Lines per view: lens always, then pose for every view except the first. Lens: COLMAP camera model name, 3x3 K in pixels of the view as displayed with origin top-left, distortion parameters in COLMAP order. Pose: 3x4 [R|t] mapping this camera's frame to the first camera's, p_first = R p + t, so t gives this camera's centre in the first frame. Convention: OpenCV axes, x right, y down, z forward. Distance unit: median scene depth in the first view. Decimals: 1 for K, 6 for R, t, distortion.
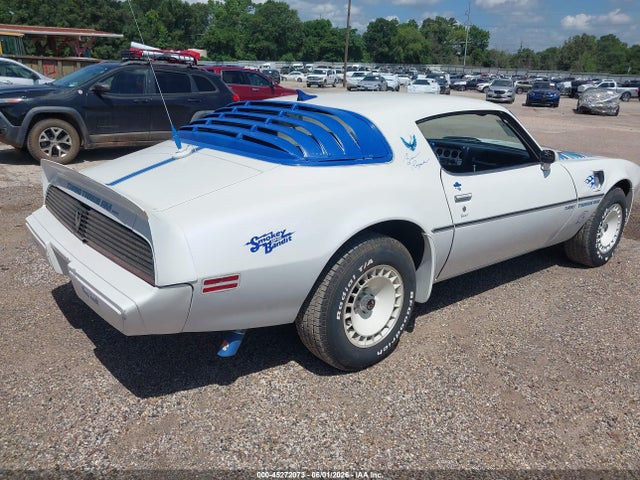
lens RADIAL K [[499.7, 0, 317.8], [0, 499.7, 238.9], [0, 0, 1]] dist [0.022228, -0.020064]
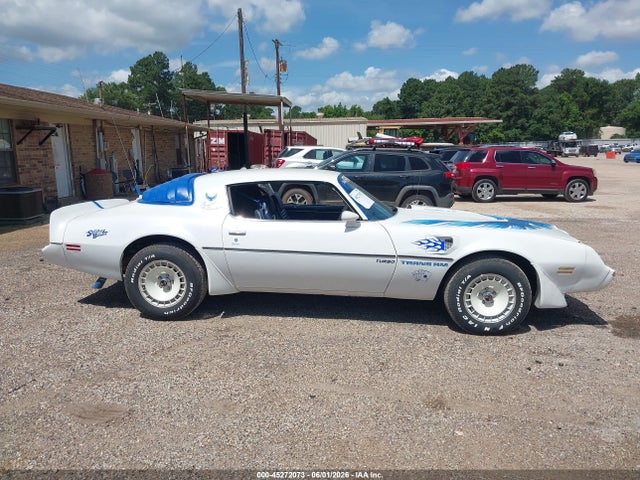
lens RADIAL K [[499.9, 0, 320.4], [0, 499.9, 238.6], [0, 0, 1]] dist [0.015936, -0.013913]
pose [[0.726382, 0.088713, -0.681541, 1.687421], [-0.190651, 0.978727, -0.075798, 0.004624], [0.660319, 0.184995, 0.727844, 0.042746]]
